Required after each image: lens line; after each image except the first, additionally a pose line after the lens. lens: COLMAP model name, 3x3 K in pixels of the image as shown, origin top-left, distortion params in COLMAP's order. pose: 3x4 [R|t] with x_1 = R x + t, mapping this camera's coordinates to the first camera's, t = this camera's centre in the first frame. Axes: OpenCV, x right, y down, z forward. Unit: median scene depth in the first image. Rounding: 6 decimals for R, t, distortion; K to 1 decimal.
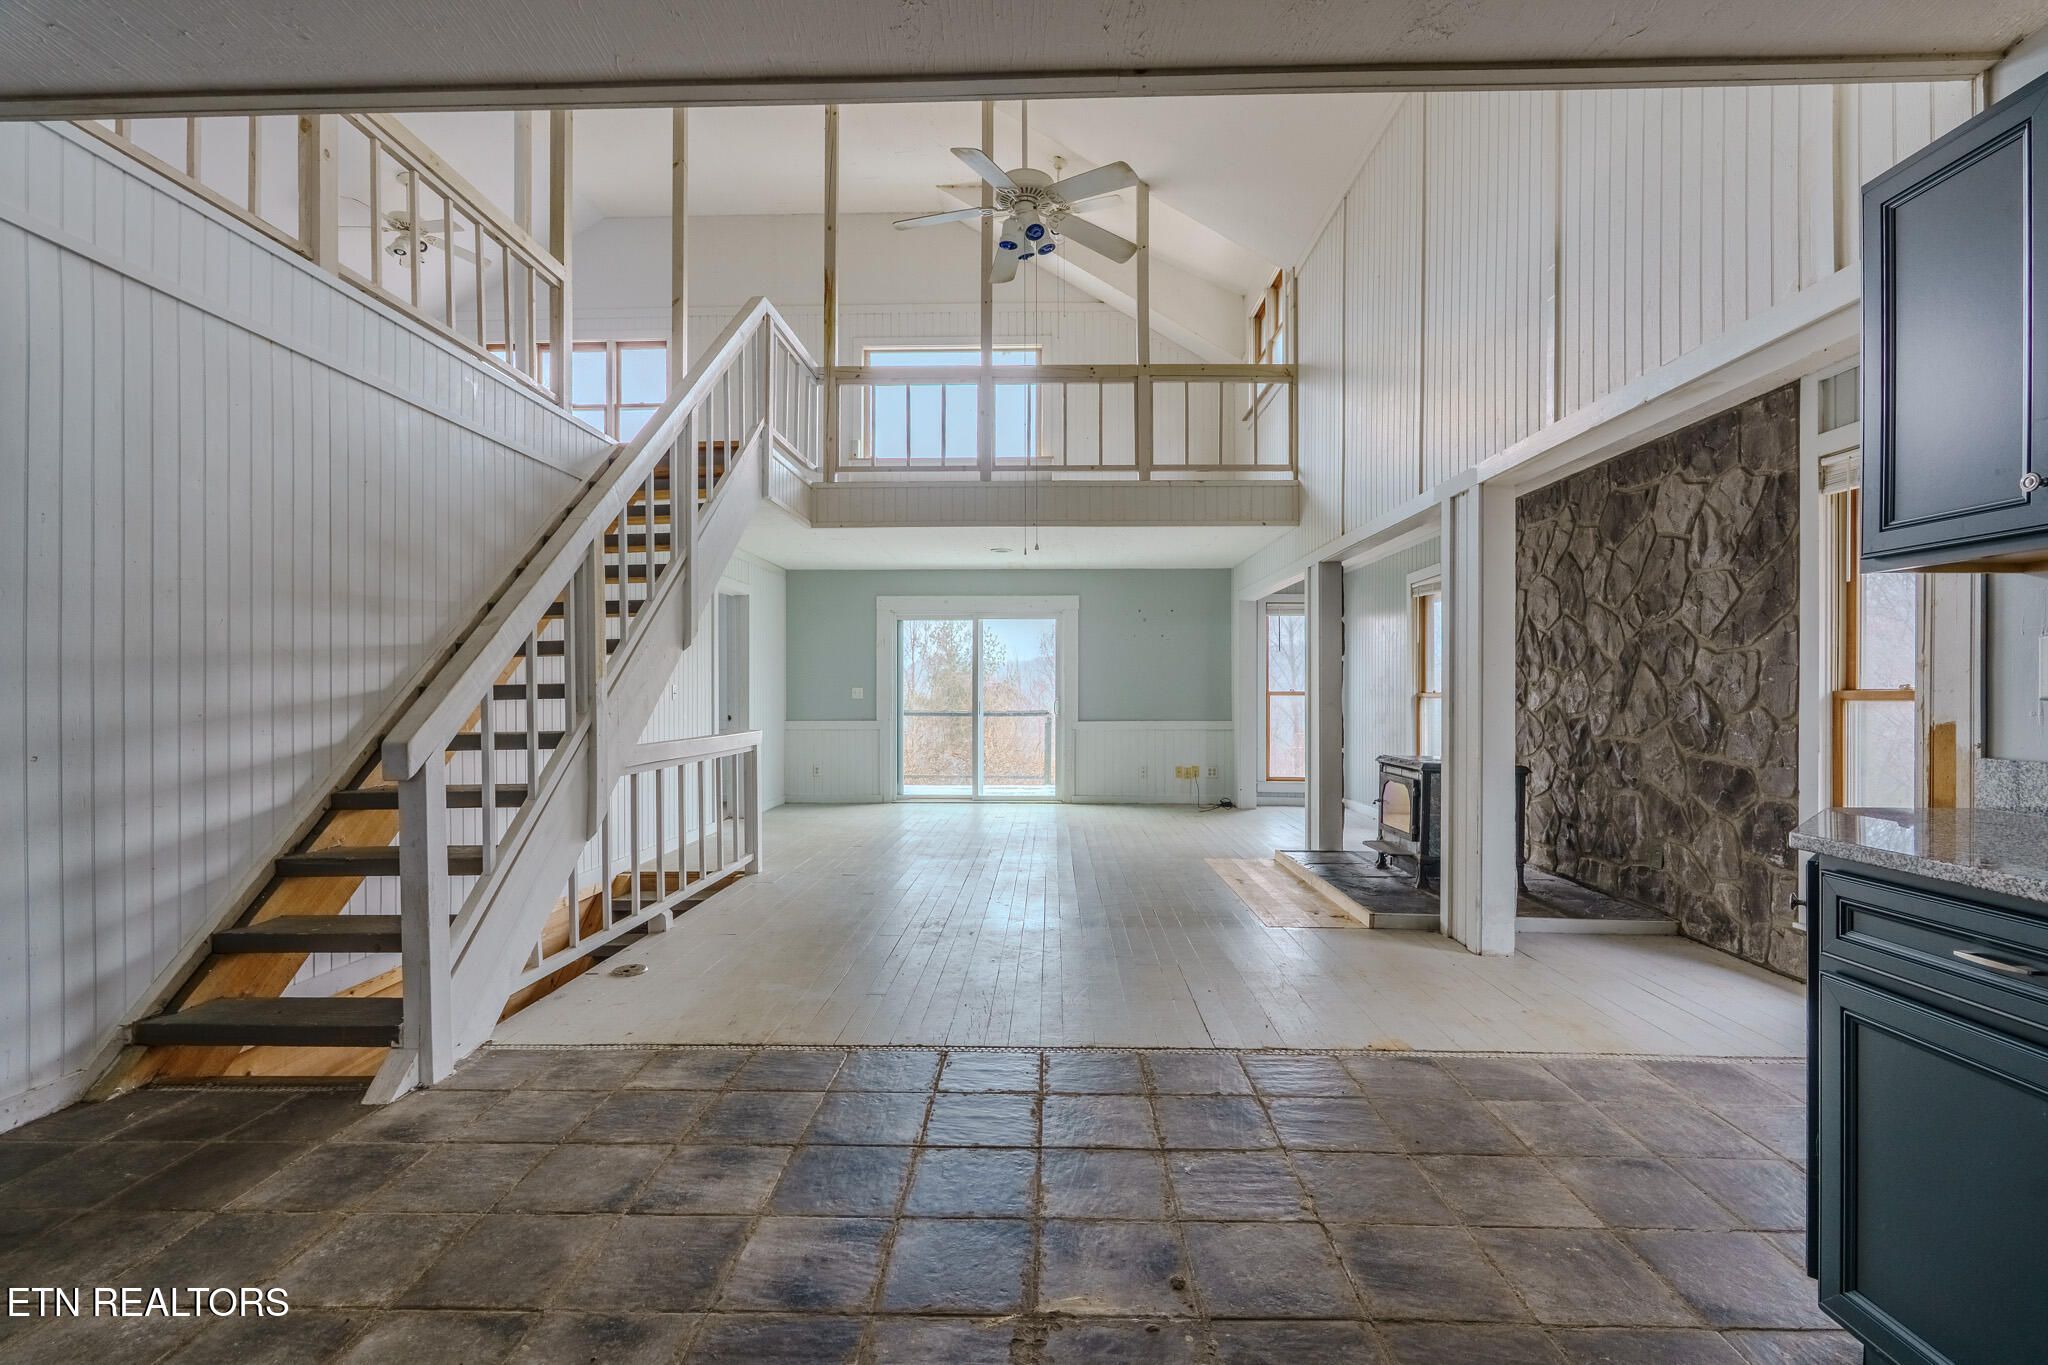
lens RADIAL K [[920.1, 0, 1031.5], [0, 920.1, 688.7], [0, 0, 1]] dist [-0.001166, 0.000020]
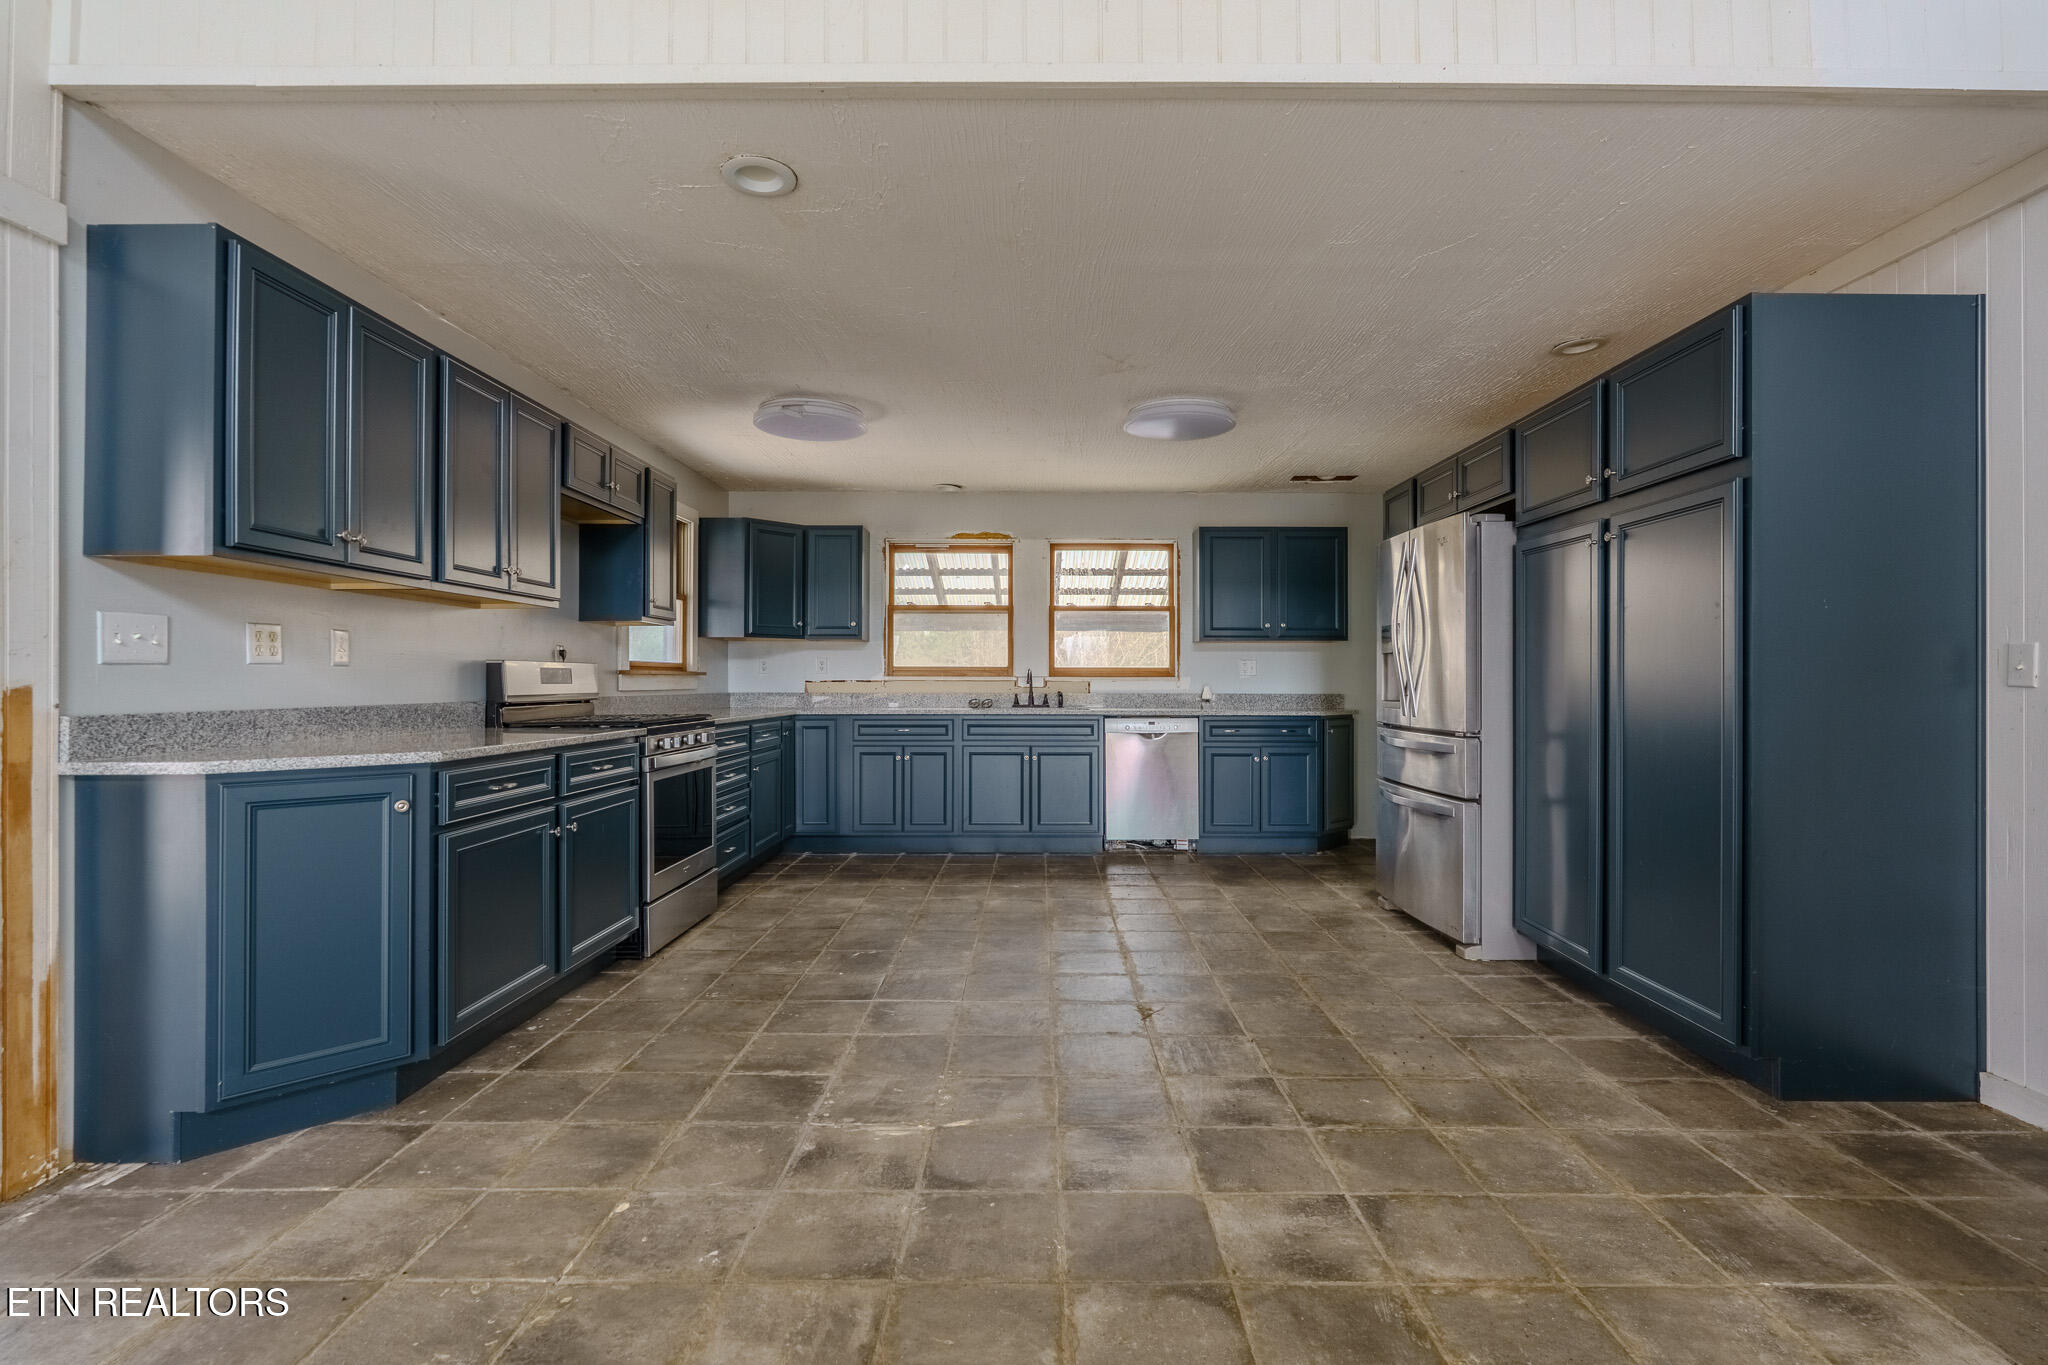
lens RADIAL K [[933.7, 0, 1024.0], [0, 933.7, 682.5], [0, 0, 1]] dist [0.000817, -0.000072]
pose [[-0.999992, 0.001337, -0.003882, -0.045528], [0.001344, 0.999997, -0.001871, 0.015690], [0.003880, -0.001876, -0.999991, 0.870155]]
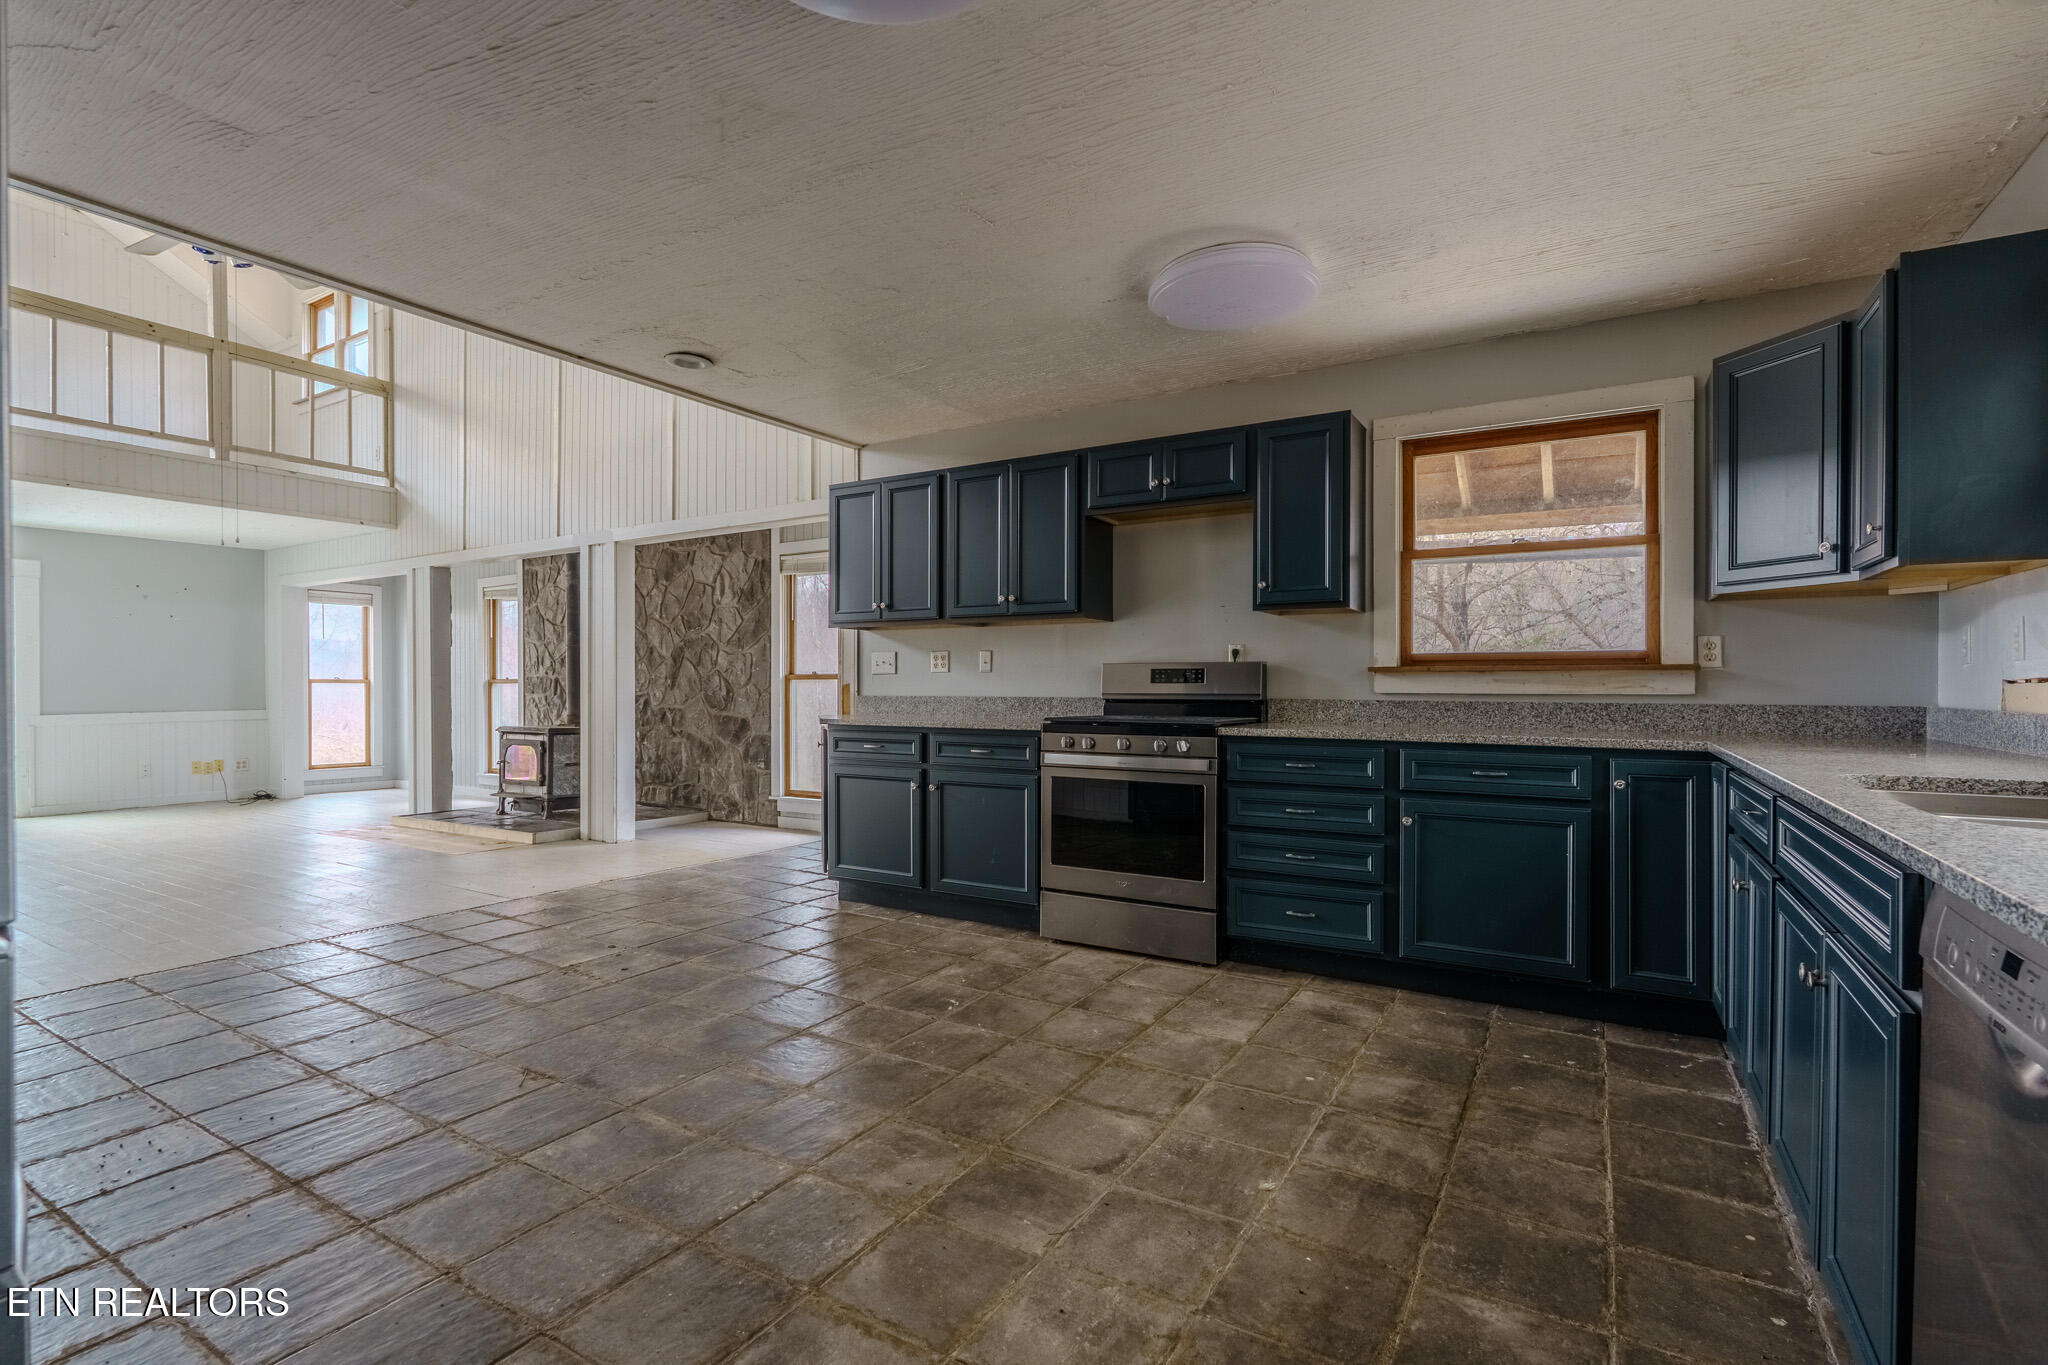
lens RADIAL K [[933.7, 0, 1024.0], [0, 933.7, 682.5], [0, 0, 1]] dist [0.000817, -0.000072]
pose [[0.501476, -0.001531, 0.865170, -0.480168], [0.000843, 0.999999, 0.001281, 0.012998], [-0.865171, 0.000087, 0.501477, -0.354208]]
